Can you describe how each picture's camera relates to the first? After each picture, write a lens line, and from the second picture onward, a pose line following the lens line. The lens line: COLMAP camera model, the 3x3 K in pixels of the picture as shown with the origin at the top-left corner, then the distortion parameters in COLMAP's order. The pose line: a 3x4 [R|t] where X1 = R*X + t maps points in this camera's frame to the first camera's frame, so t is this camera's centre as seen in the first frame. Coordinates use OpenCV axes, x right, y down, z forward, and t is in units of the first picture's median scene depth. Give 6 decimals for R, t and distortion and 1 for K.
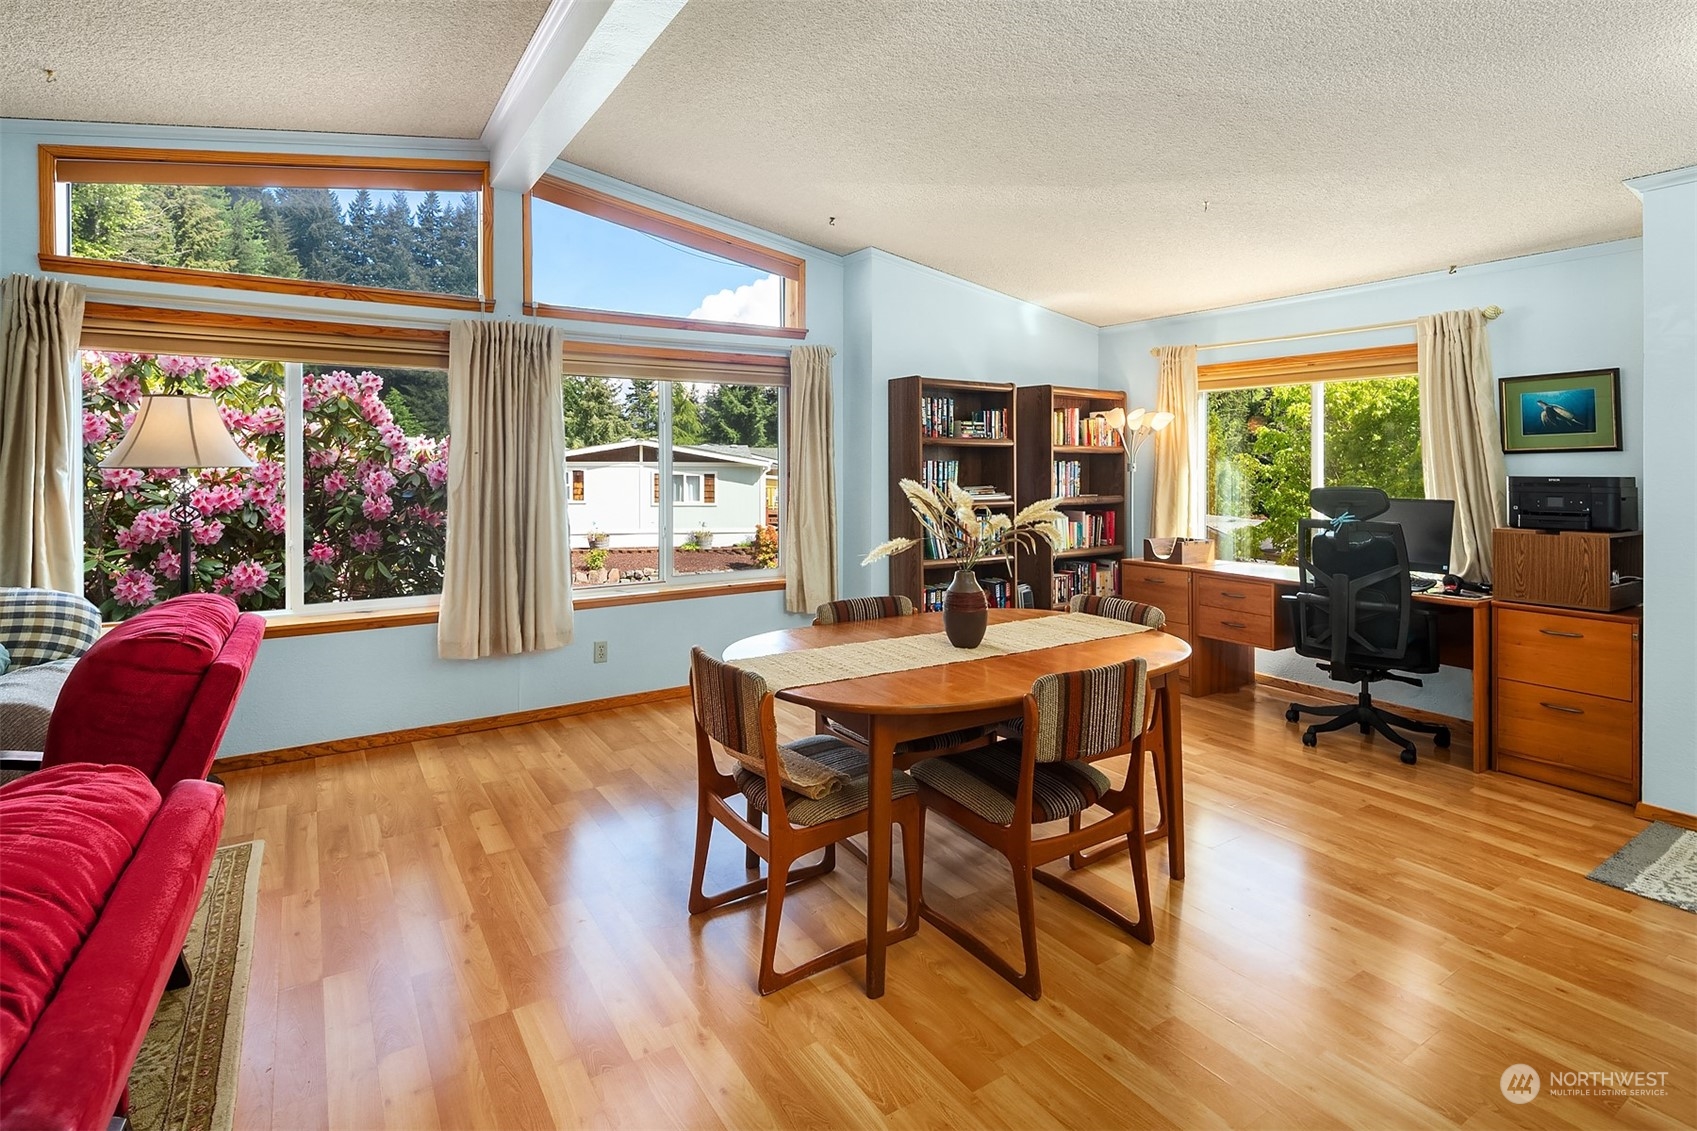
lens RADIAL K [[838.3, 0, 855.3], [0, 838.3, 462.2], [0, 0, 1]] dist [0.016273, -0.006979]
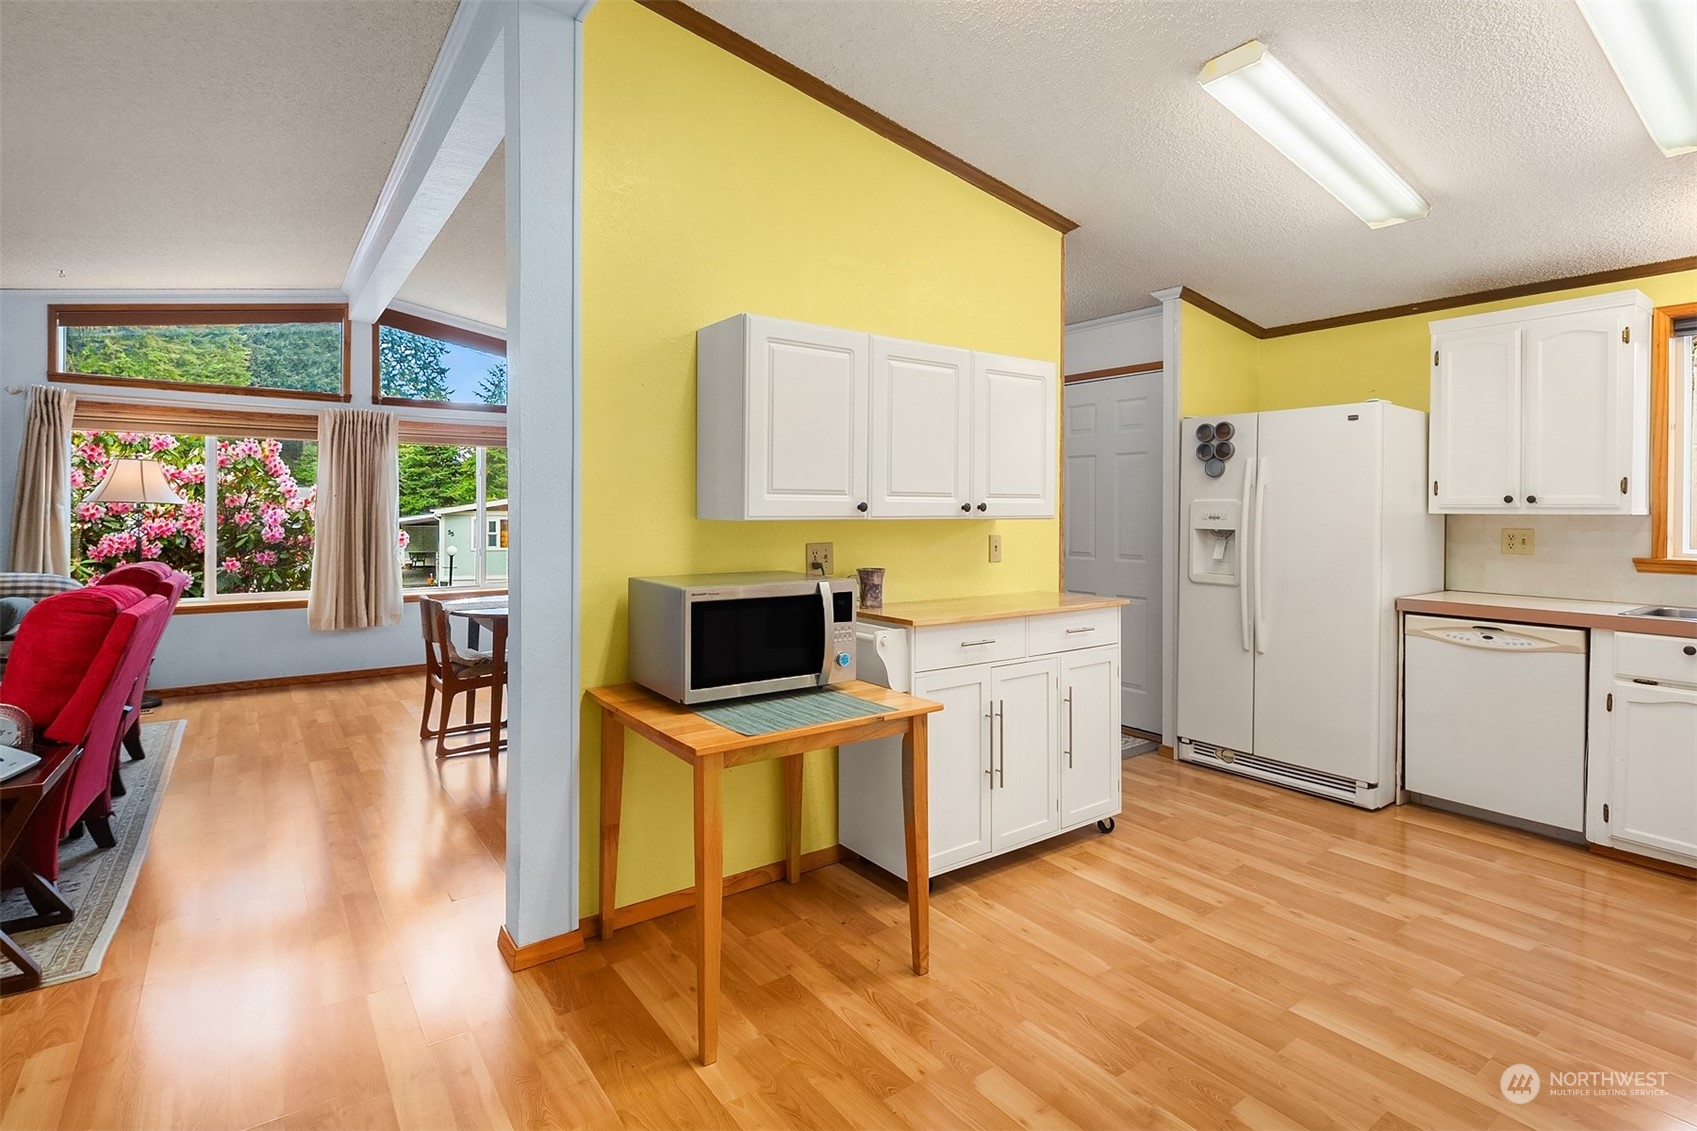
lens RADIAL K [[838.3, 0, 849.0], [0, 838.3, 504.2], [0, 0, 1]] dist [0.016273, -0.006979]
pose [[0.999056, 0.001410, 0.043428, 0.382967], [-0.000834, 0.999911, -0.013288, 0.021674], [-0.043443, 0.013239, 0.998968, -0.522441]]
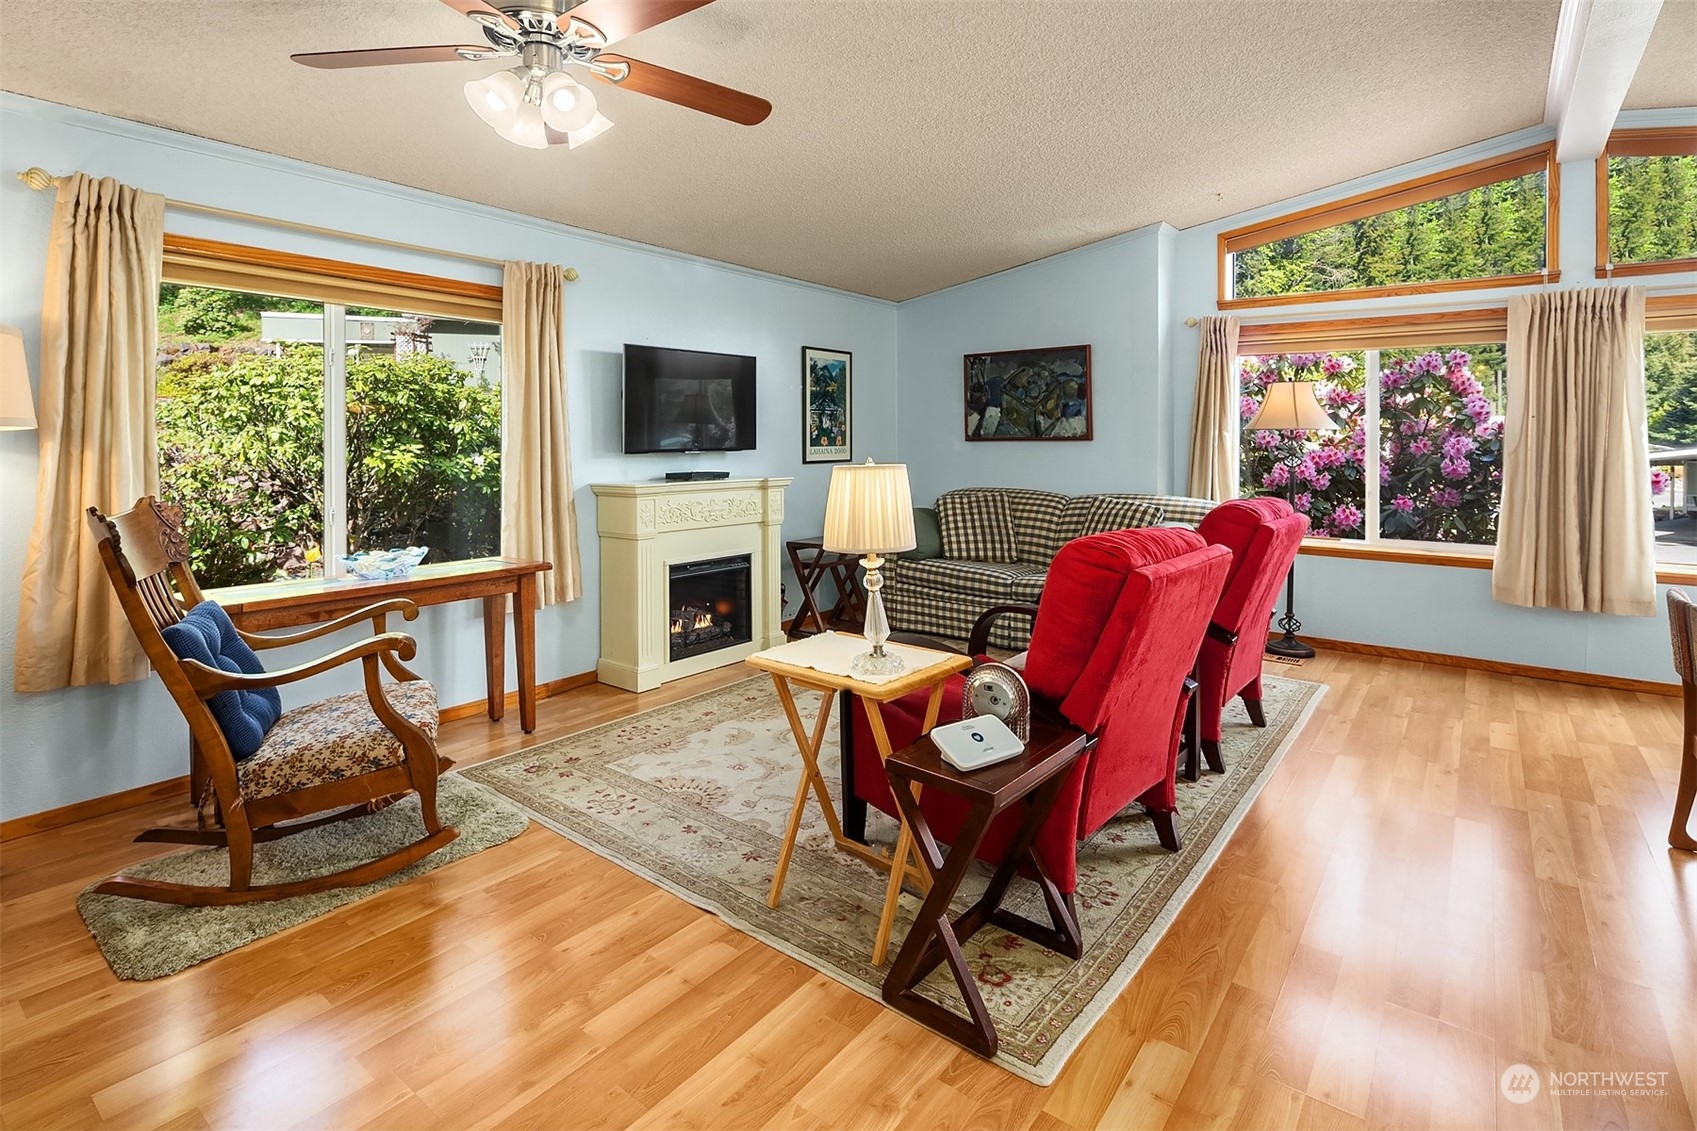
lens RADIAL K [[838.3, 0, 825.1], [0, 838.3, 440.4], [0, 0, 1]] dist [0.016273, -0.006979]
pose [[0.323050, 0.003300, -0.946376, 0.259808], [-0.007389, 0.999972, 0.000965, 0.022566], [0.946353, 0.006681, 0.323066, -0.191611]]
